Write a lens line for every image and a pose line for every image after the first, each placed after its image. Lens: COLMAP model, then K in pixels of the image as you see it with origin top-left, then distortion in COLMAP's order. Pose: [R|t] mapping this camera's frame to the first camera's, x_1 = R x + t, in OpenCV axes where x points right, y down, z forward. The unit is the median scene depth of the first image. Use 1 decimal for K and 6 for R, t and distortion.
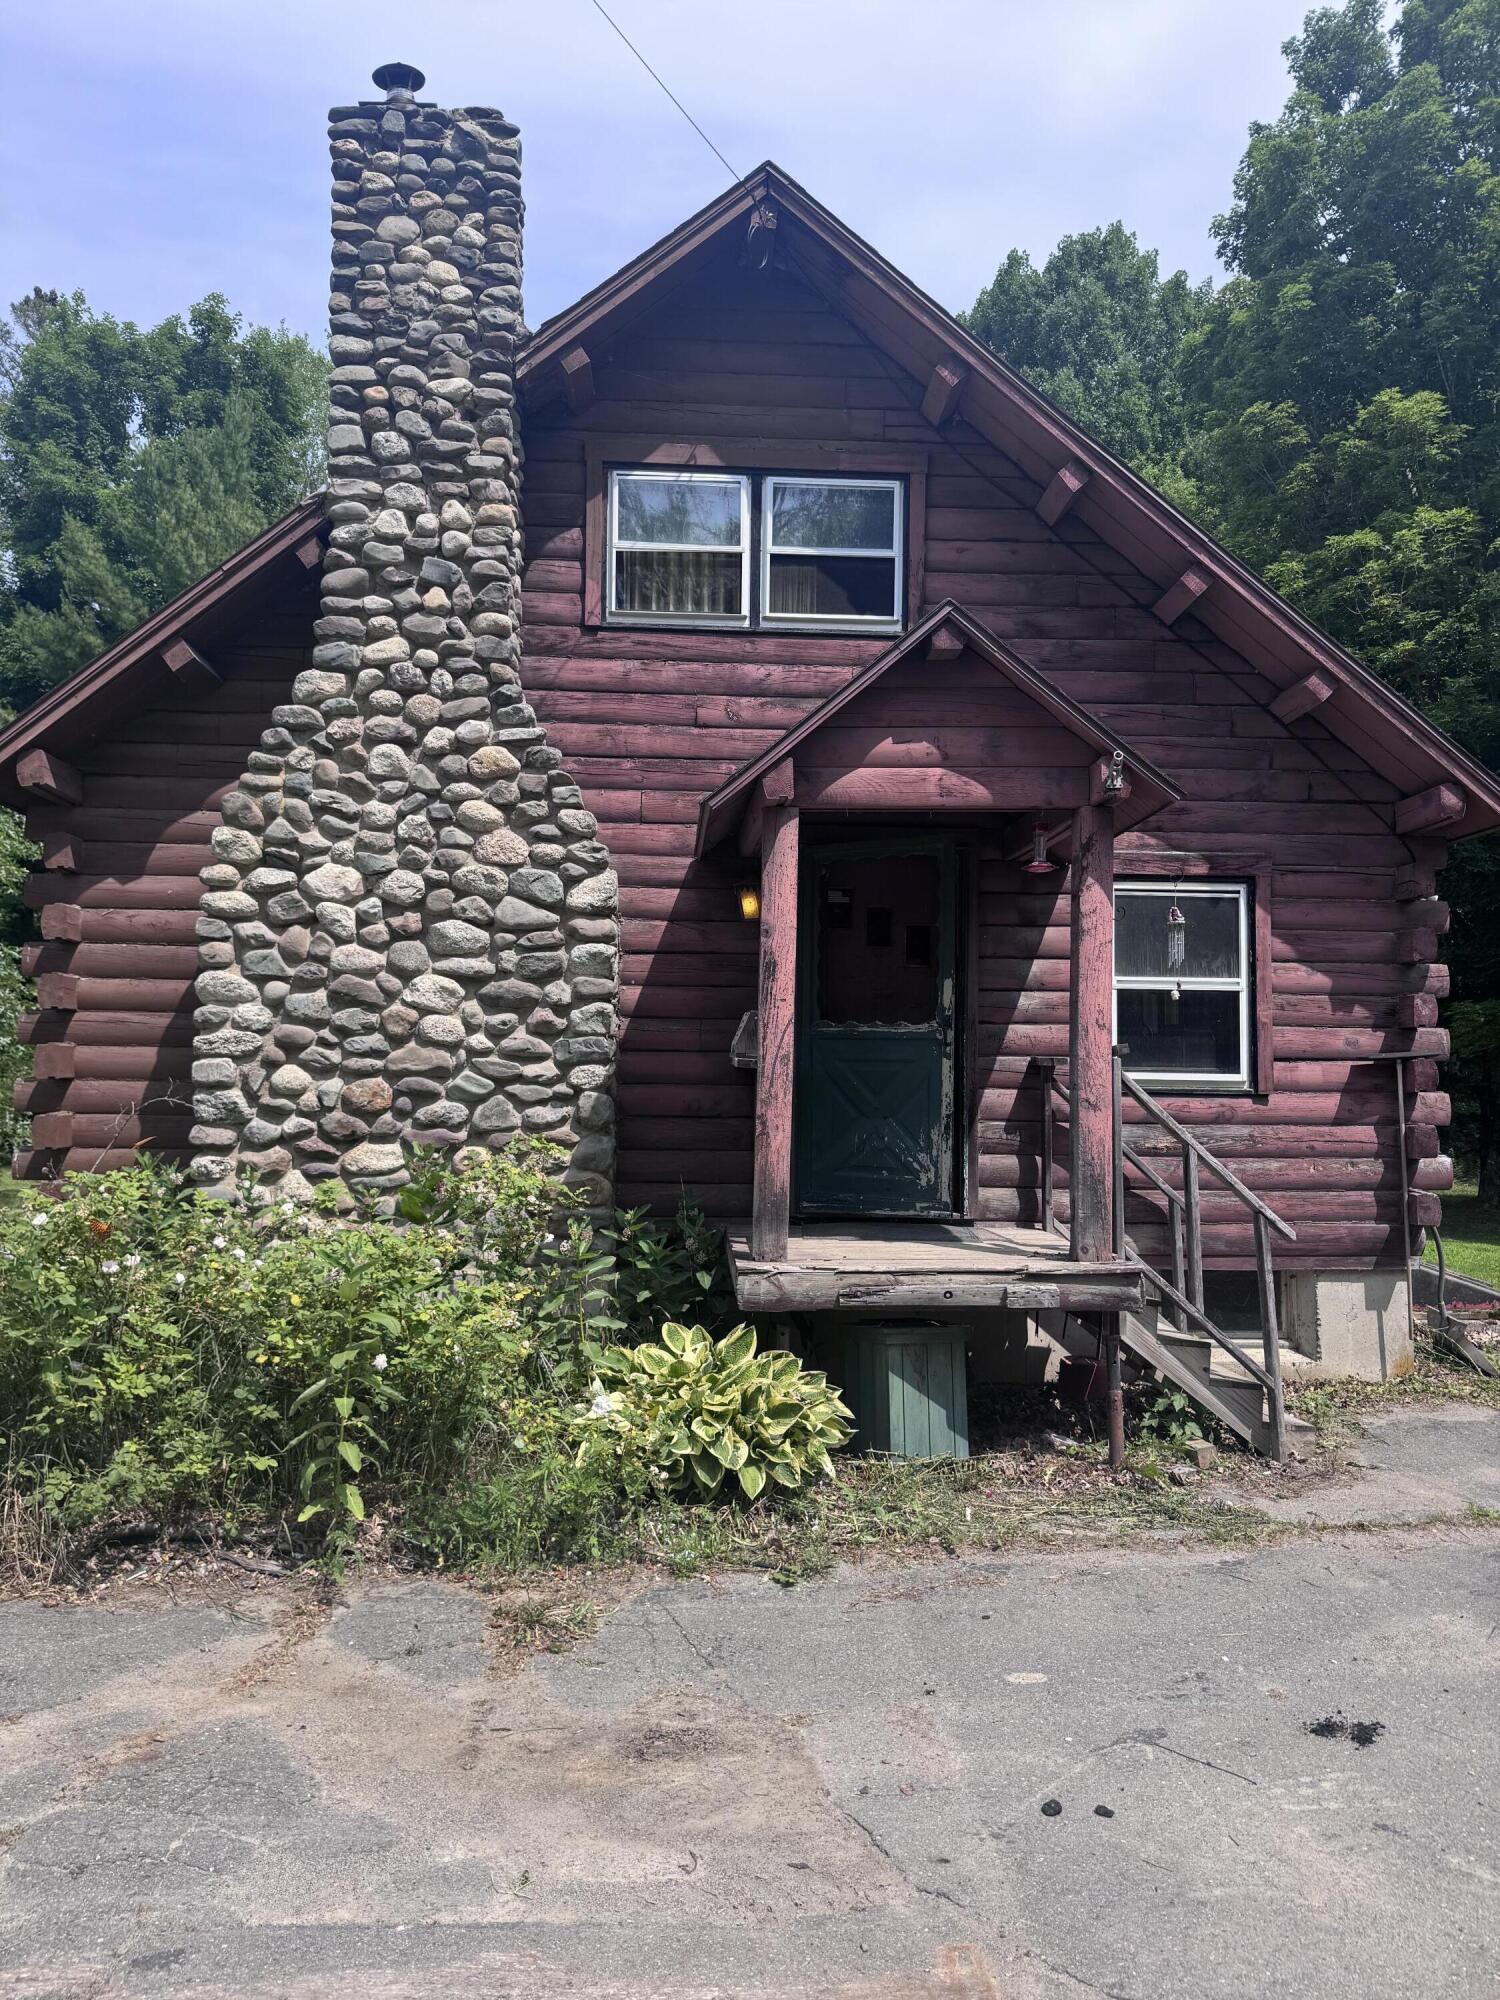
lens RADIAL K [[1404.3, 0, 750.0], [0, 1404.3, 1000.0], [0, 0, 1]] dist [0.000174, 0.000278]
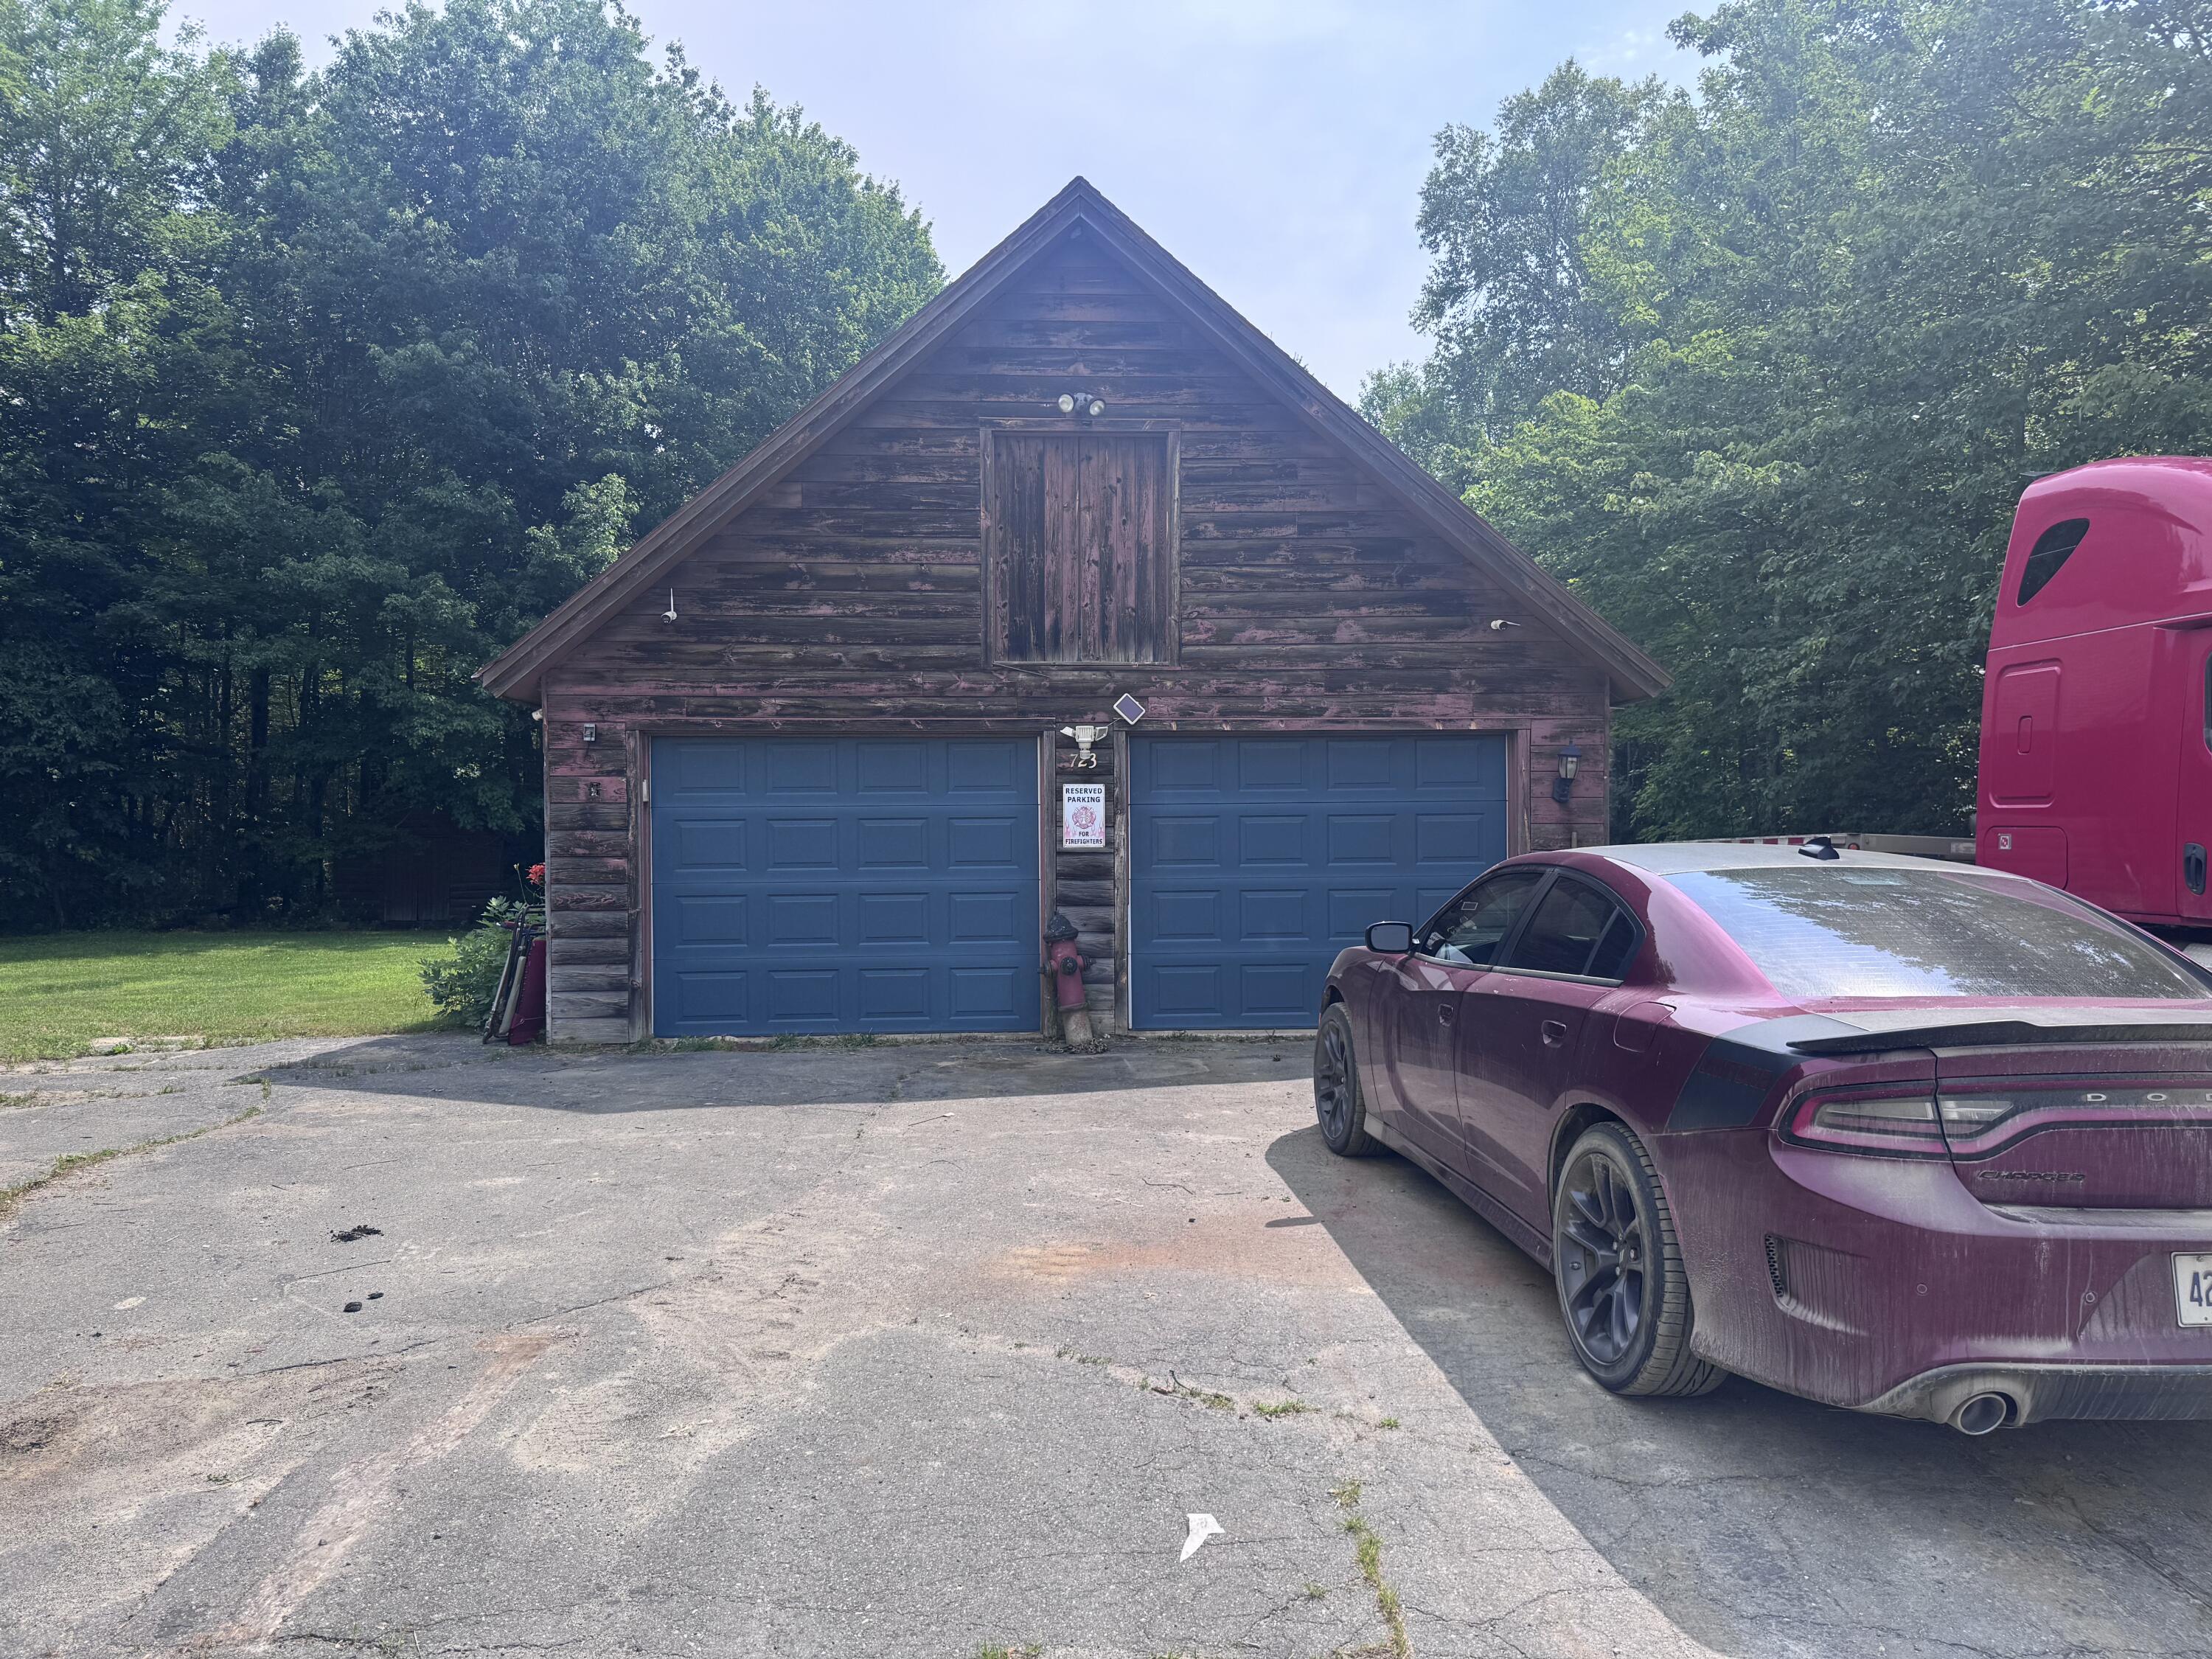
lens RADIAL K [[1553.2, 0, 1106.0], [0, 1553.2, 829.5], [0, 0, 1]] dist [0.000174, 0.000278]
pose [[0.005401, -0.011536, 0.999919, -1.199722], [-0.043343, 0.998991, 0.011760, 0.092233], [-0.999046, -0.043403, 0.004896, 0.324197]]
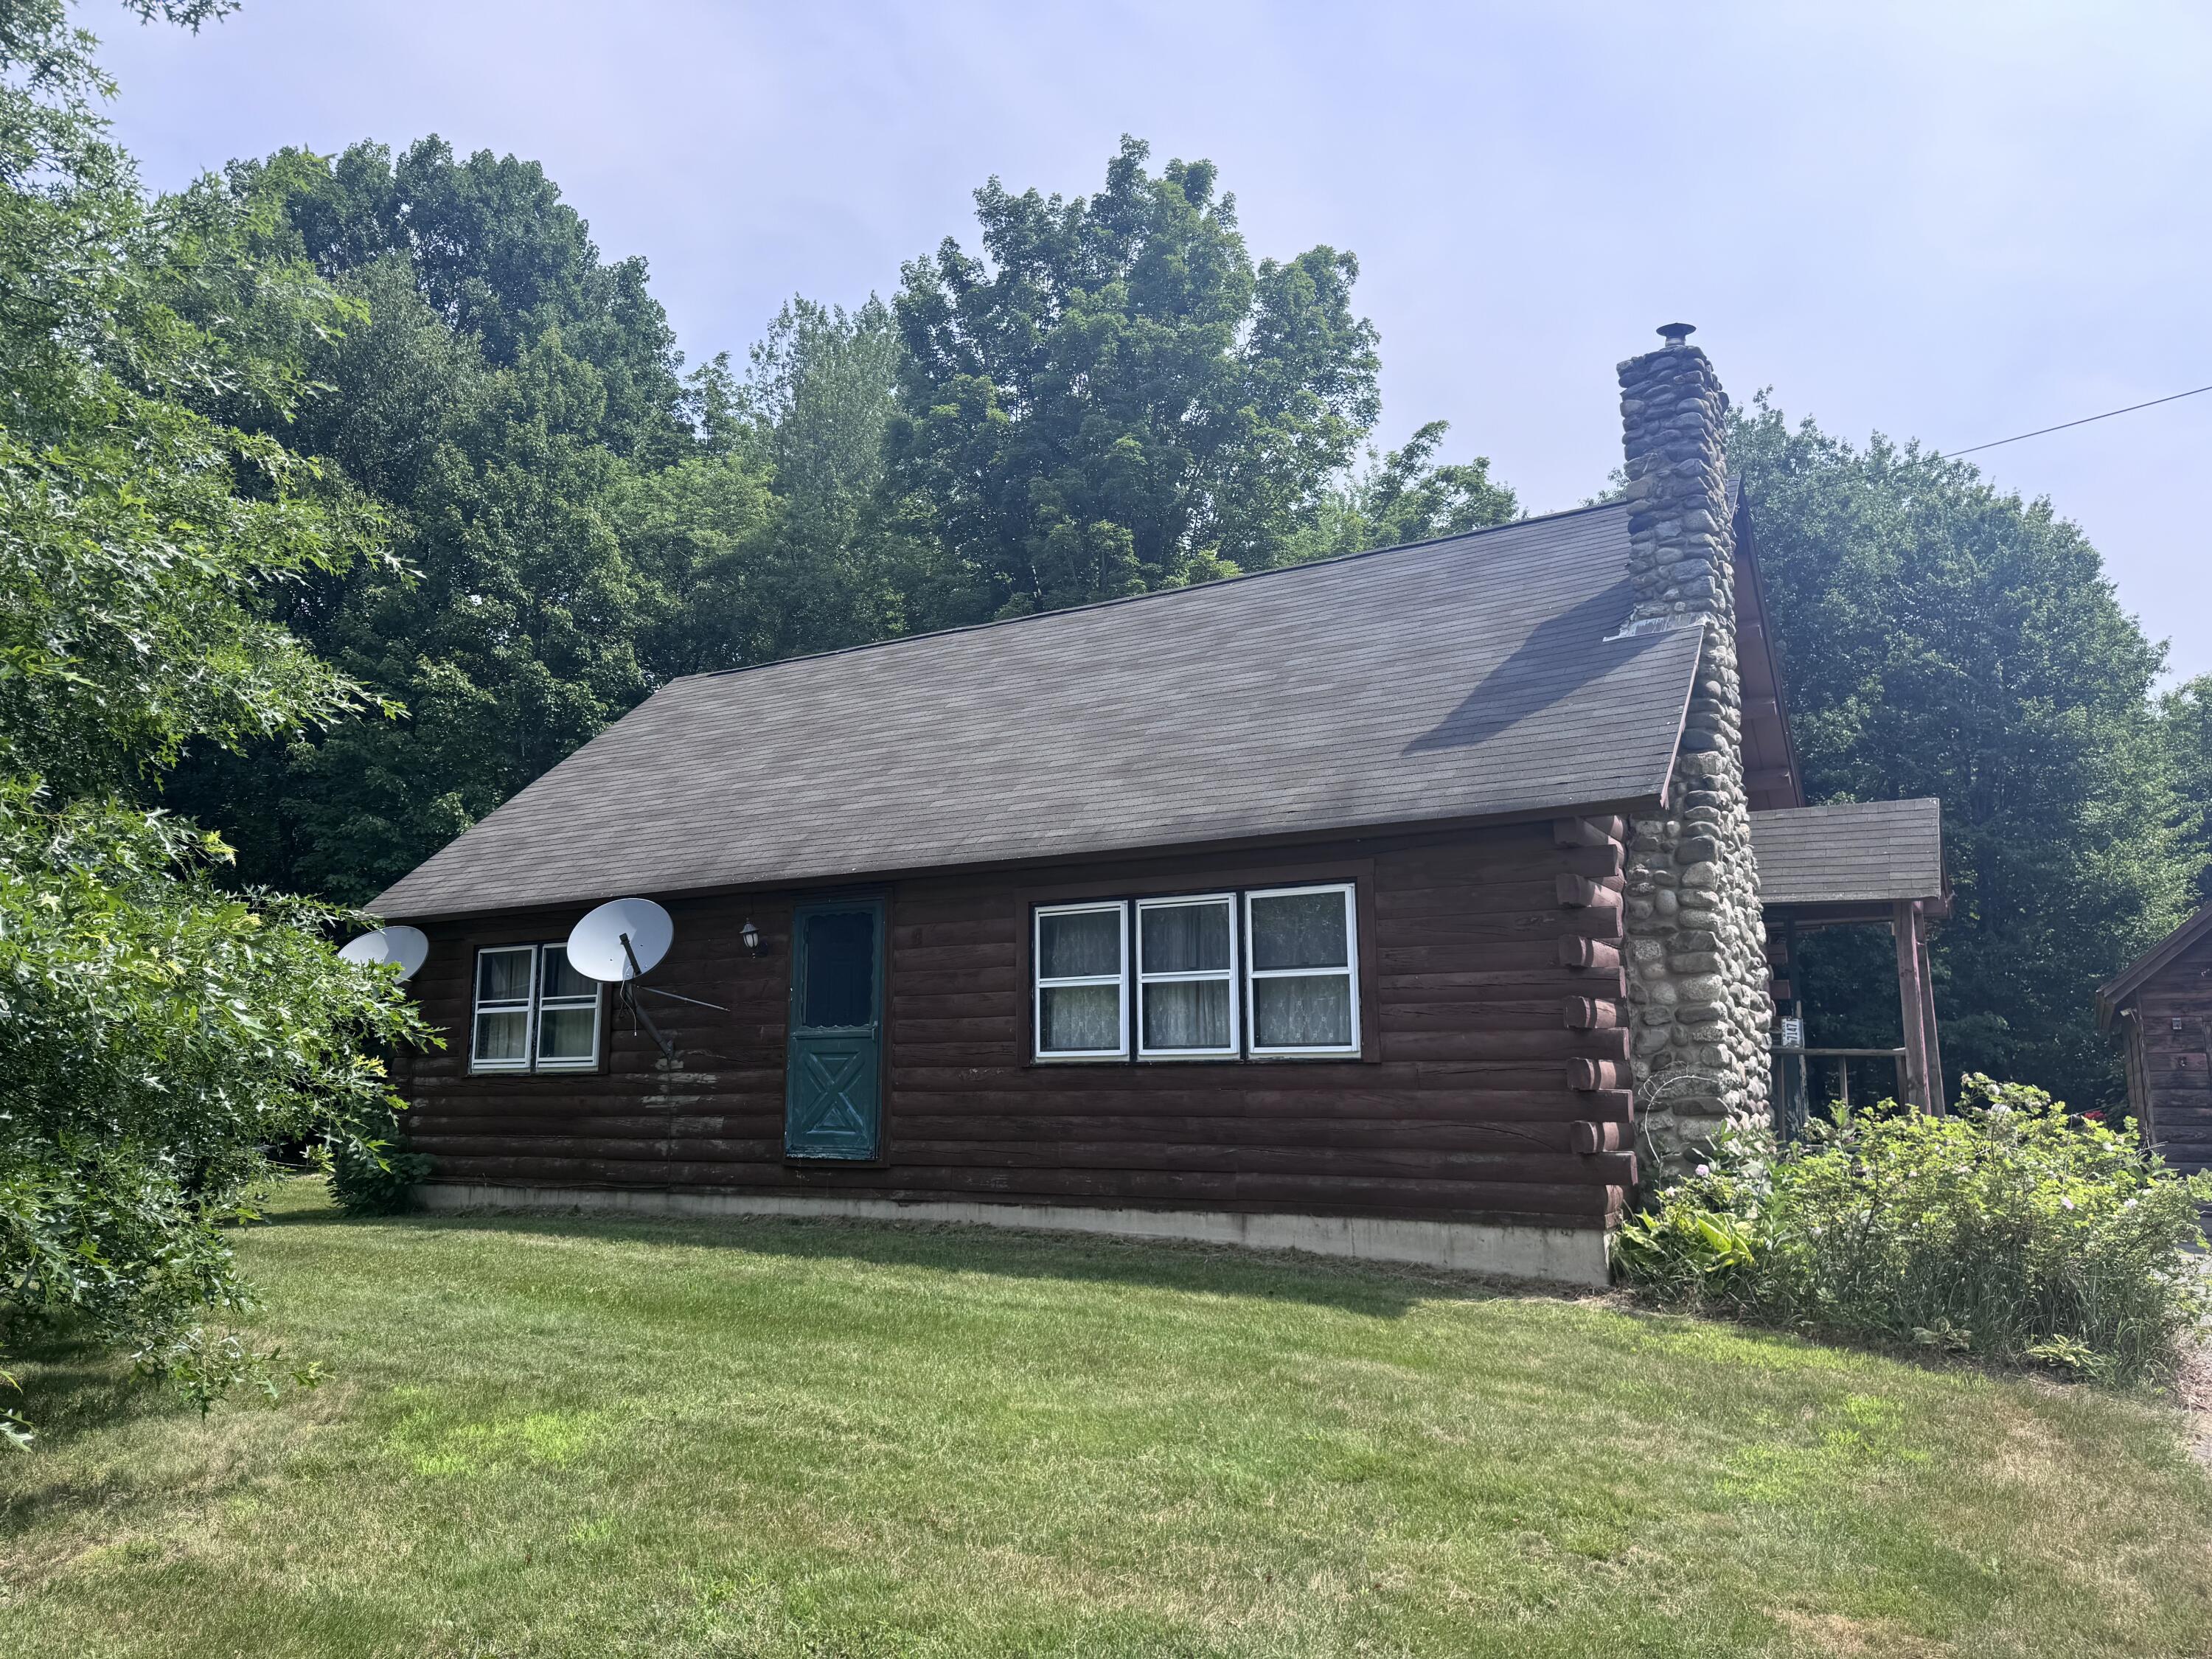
lens RADIAL K [[1553.2, 0, 1106.0], [0, 1553.2, 829.5], [0, 0, 1]] dist [0.000174, 0.000278]
pose [[0.563868, 0.123739, 0.816542, -2.579532], [-0.029435, 0.991095, -0.129864, 0.098021], [-0.825340, 0.049191, 0.562489, 0.871790]]
